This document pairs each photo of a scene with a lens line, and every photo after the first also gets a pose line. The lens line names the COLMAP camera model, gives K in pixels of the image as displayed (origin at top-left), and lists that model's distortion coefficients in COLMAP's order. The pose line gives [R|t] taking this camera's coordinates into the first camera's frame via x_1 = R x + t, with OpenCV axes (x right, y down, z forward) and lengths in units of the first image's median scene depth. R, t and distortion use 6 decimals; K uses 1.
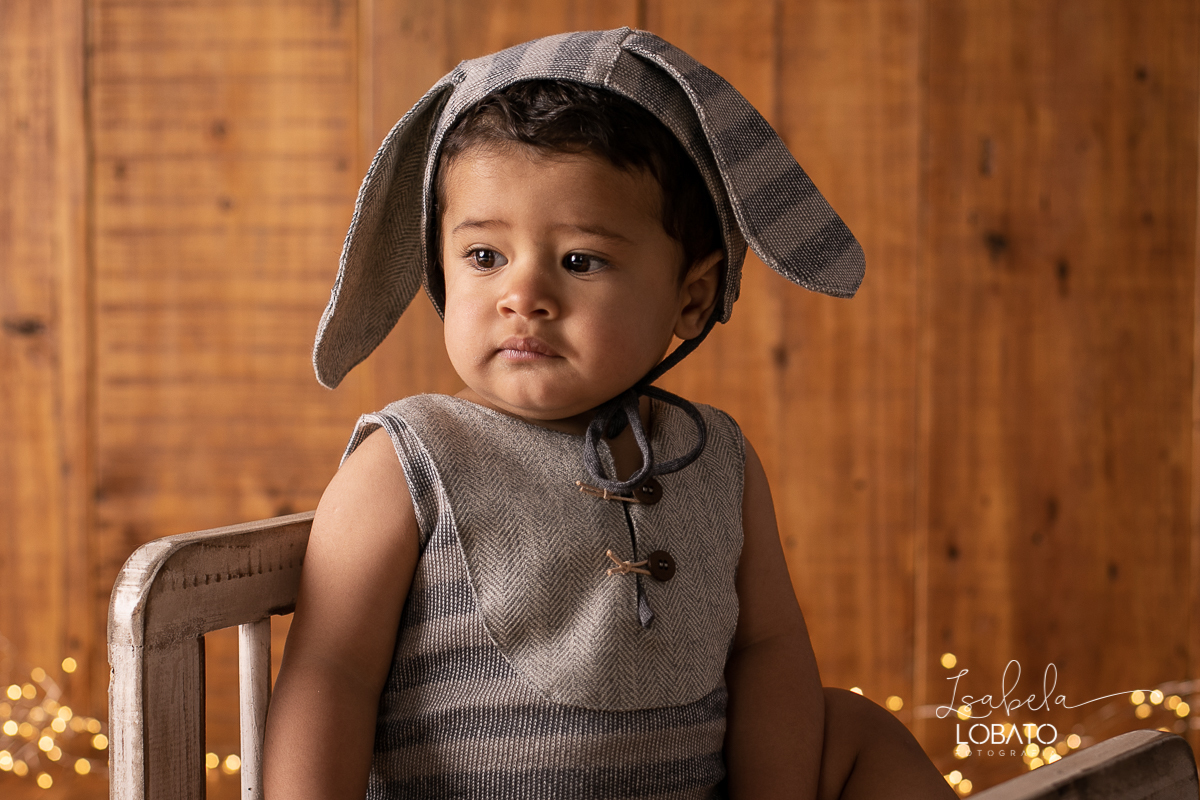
lens RADIAL K [[1799.5, 0, 632.3], [0, 1799.5, 415.6], [0, 0, 1]] dist [-0.105655, 0.000000]
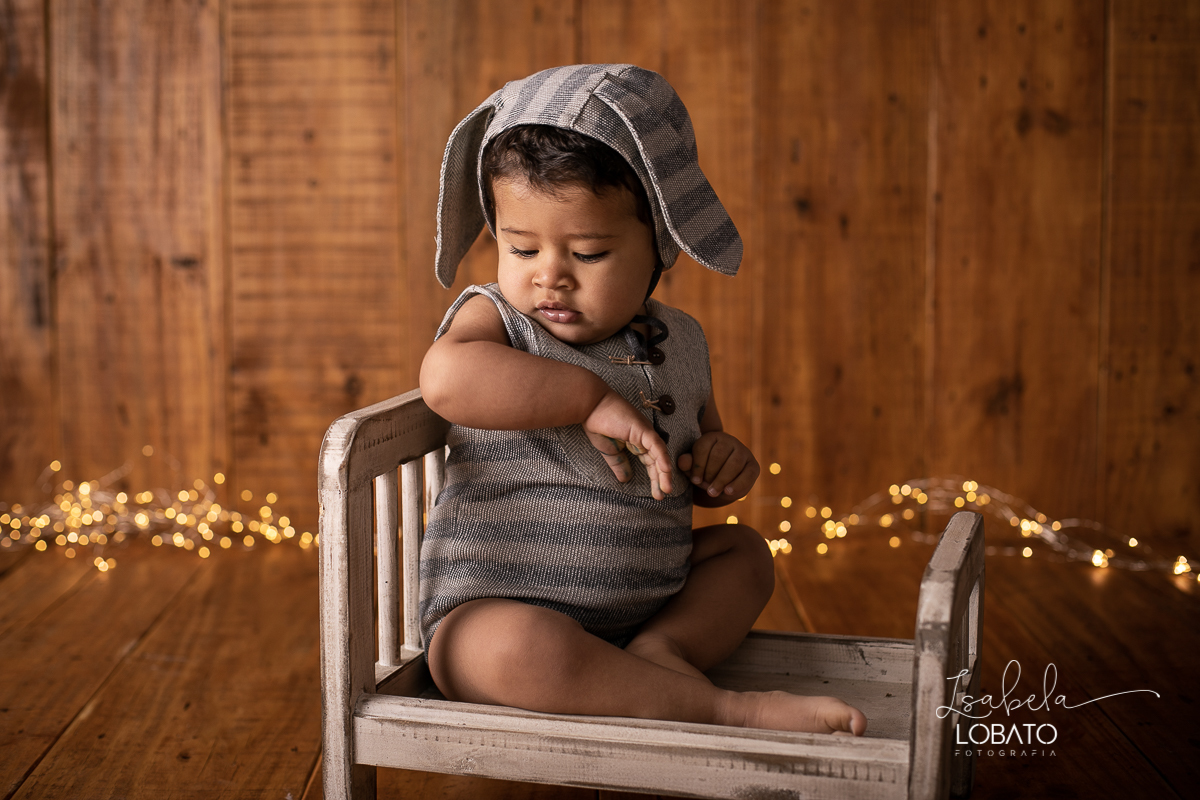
lens RADIAL K [[1799.5, 0, 579.5], [0, 1799.5, 379.3], [0, 0, 1]] dist [-0.105655, 0.000000]
pose [[0.999835, -0.007716, 0.016468, -0.020945], [0.007428, 0.999820, 0.017438, 0.028332], [-0.016600, -0.017313, 0.999712, -0.584583]]
